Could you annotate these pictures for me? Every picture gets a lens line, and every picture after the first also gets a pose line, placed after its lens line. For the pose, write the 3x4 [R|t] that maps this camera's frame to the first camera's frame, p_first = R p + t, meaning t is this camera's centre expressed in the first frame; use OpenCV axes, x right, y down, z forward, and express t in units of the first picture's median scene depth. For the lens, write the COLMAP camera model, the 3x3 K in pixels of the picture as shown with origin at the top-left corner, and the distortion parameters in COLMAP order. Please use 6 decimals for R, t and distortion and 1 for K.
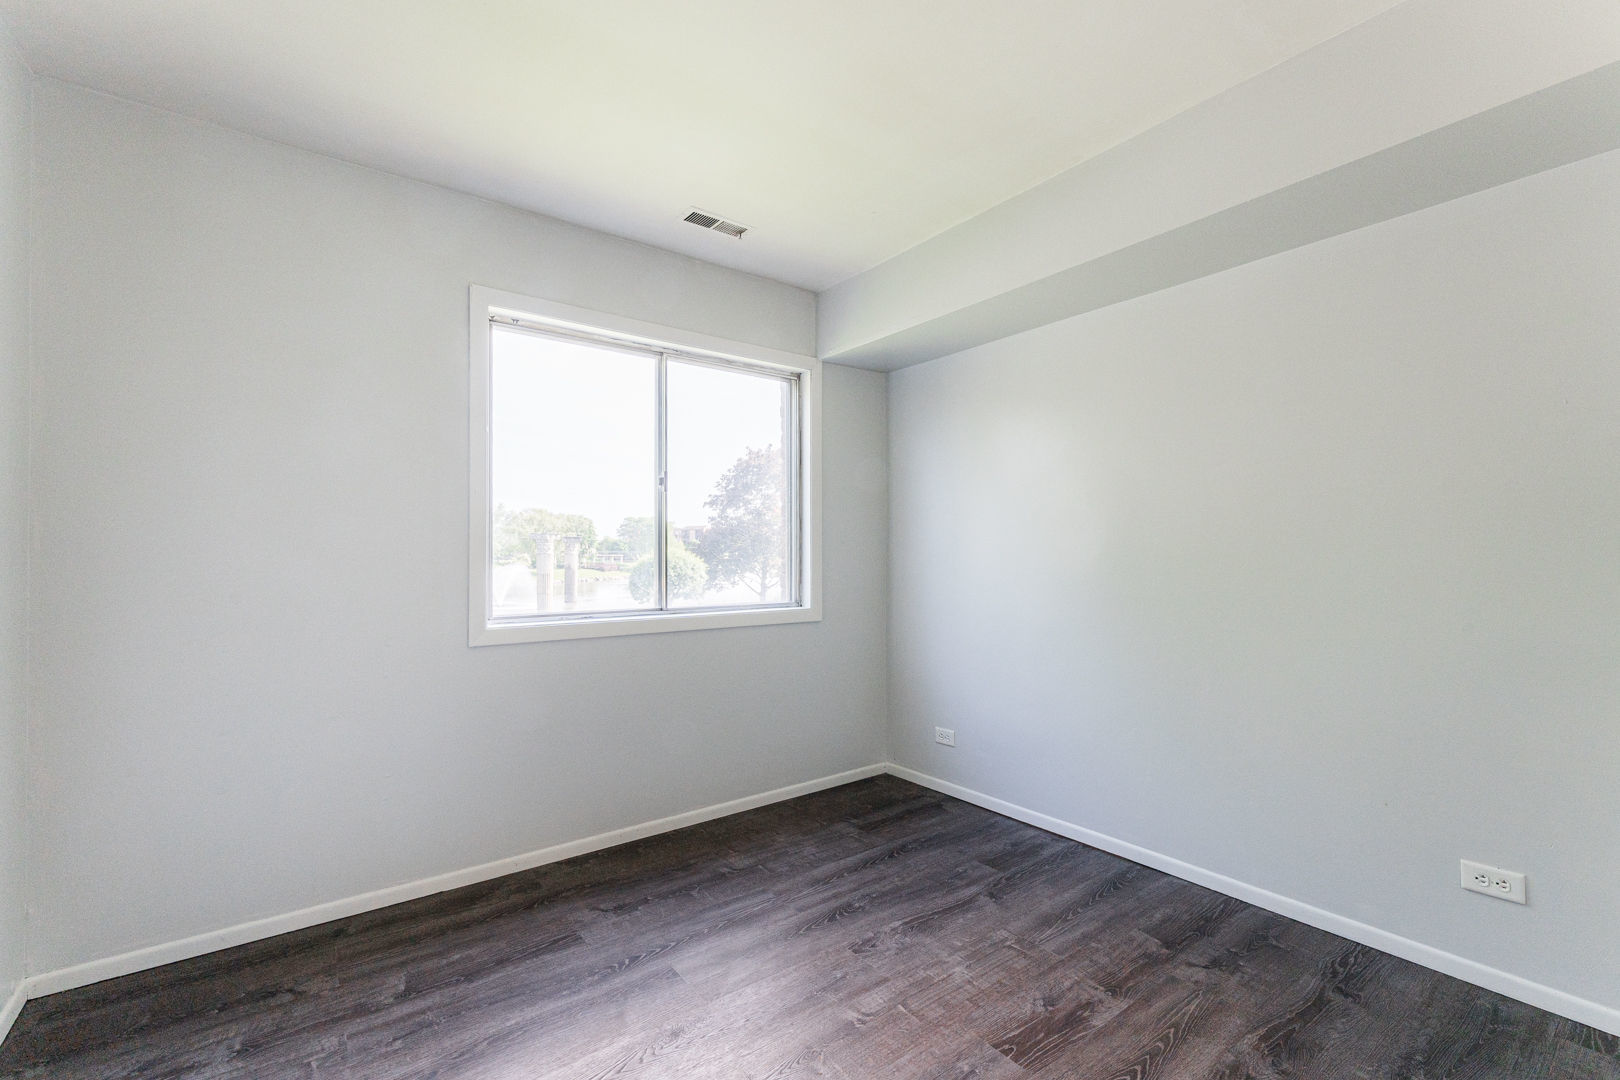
lens RADIAL K [[679.4, 0, 810.0], [0, 679.4, 540.0], [0, 0, 1]] dist [0.011990, -0.000106]
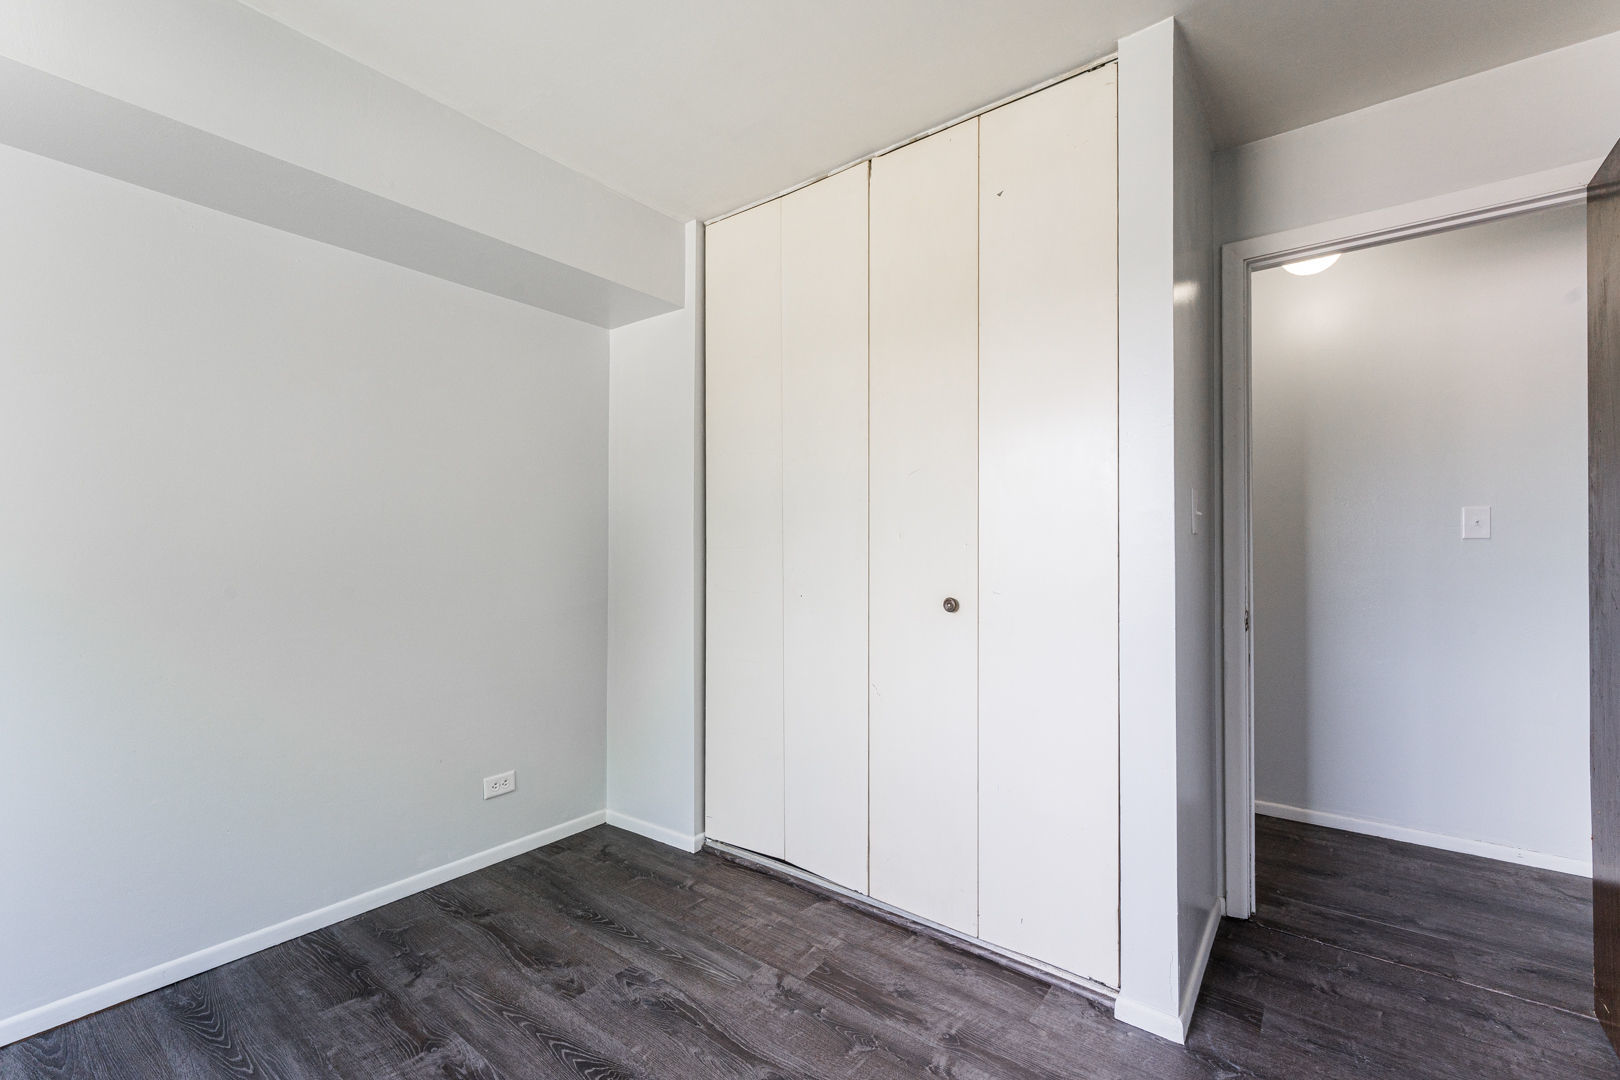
lens RADIAL K [[679.4, 0, 810.0], [0, 679.4, 540.0], [0, 0, 1]] dist [0.011990, -0.000106]
pose [[-0.219110, 0.008066, 0.975667, -0.534933], [-0.017691, 0.999769, -0.012238, -0.003509], [-0.975540, -0.019942, -0.218917, 0.702004]]
